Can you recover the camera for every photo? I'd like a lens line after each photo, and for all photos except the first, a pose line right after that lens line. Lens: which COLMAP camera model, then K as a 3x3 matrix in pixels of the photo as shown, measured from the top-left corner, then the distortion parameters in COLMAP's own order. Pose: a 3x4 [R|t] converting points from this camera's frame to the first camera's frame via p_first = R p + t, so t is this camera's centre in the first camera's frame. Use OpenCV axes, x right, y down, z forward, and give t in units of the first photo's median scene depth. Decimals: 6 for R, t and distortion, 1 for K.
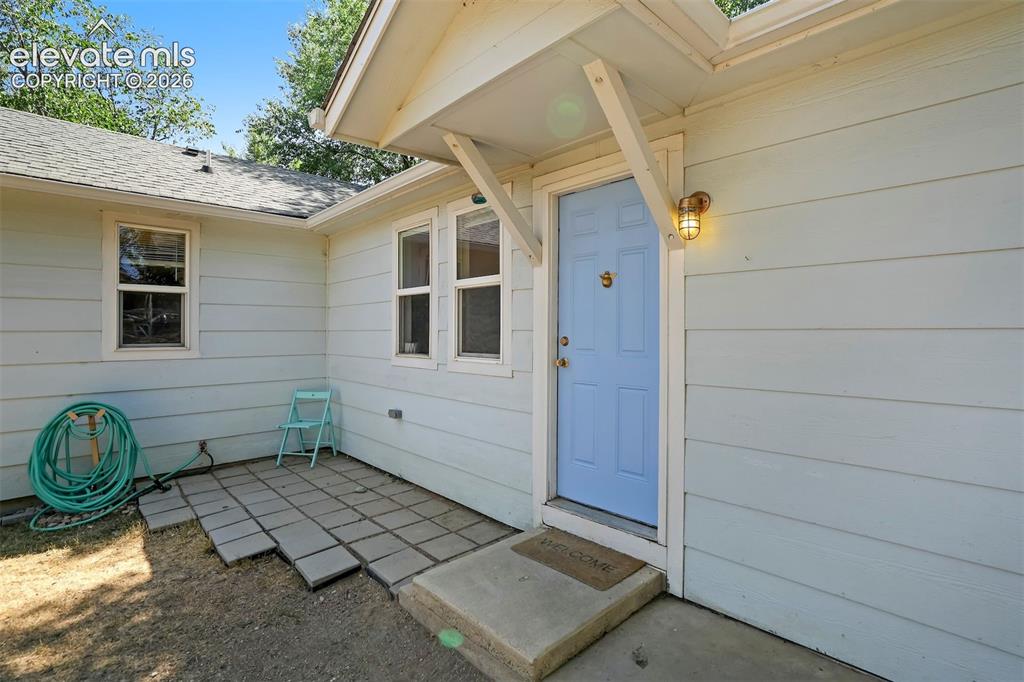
lens RADIAL K [[471.2, 0, 509.5], [0, 471.2, 333.1], [0, 0, 1]] dist [-0.024898, -0.000158]
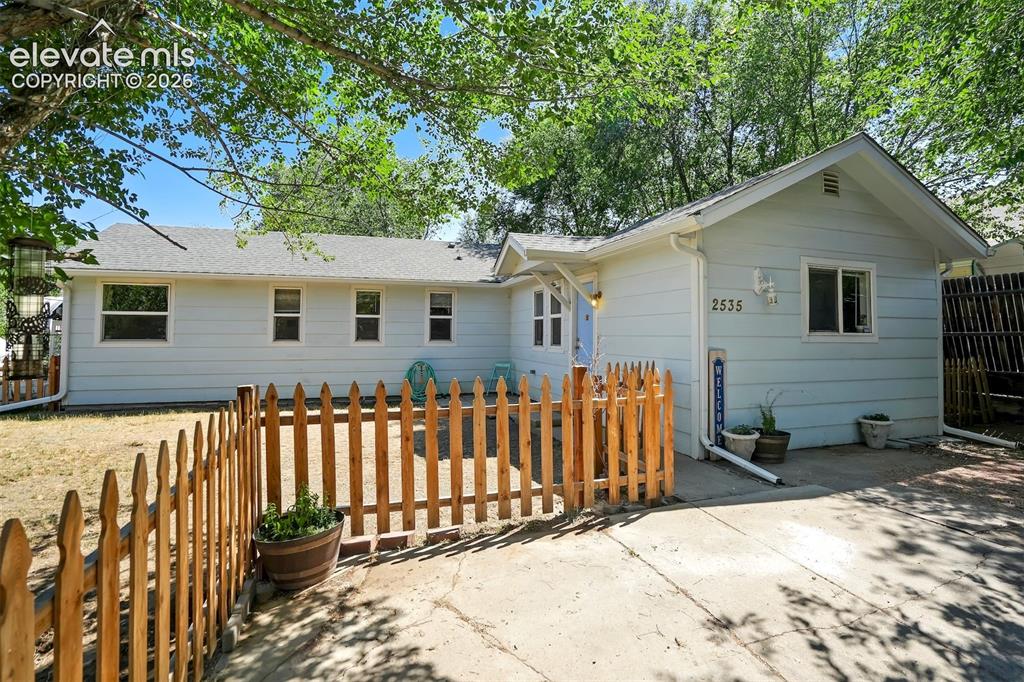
lens RADIAL K [[471.2, 0, 517.3], [0, 471.2, 321.8], [0, 0, 1]] dist [-0.024898, -0.000158]
pose [[0.906624, -0.007939, -0.421865, 0.728015], [-0.003460, 0.999649, -0.026248, -0.010021], [0.421926, 0.025257, 0.906279, -1.224108]]
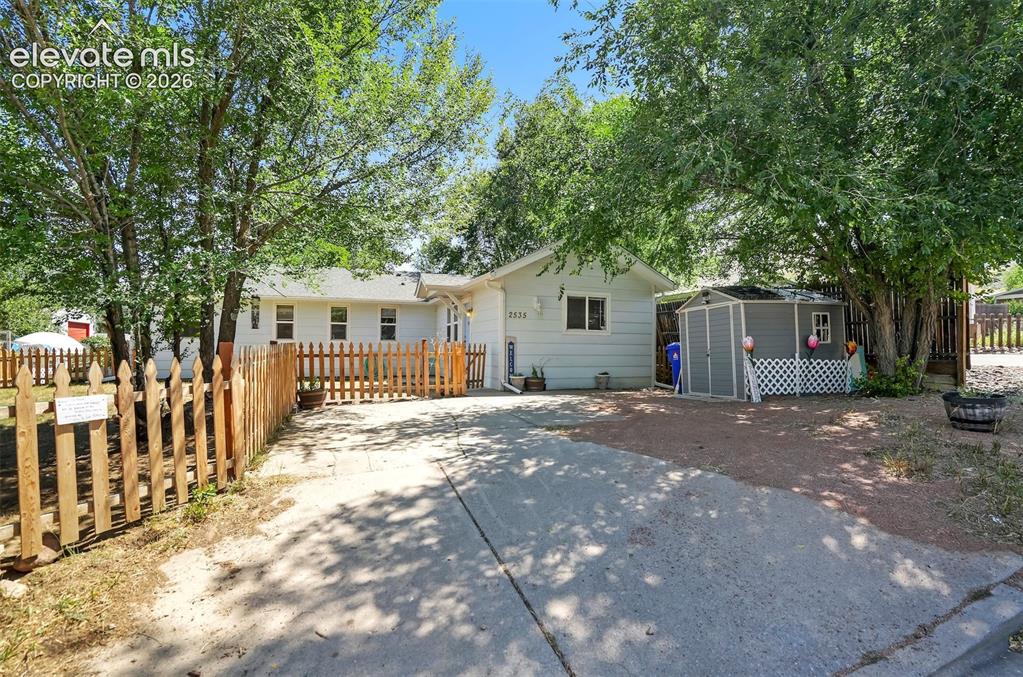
lens RADIAL K [[470.7, 0, 505.3], [0, 470.7, 342.1], [0, 0, 1]] dist [-0.024898, -0.000158]
pose [[0.918724, -0.000726, -0.394899, 1.732970], [-0.004779, 0.999905, -0.012957, 0.097972], [0.394871, 0.013791, 0.918633, -2.290438]]
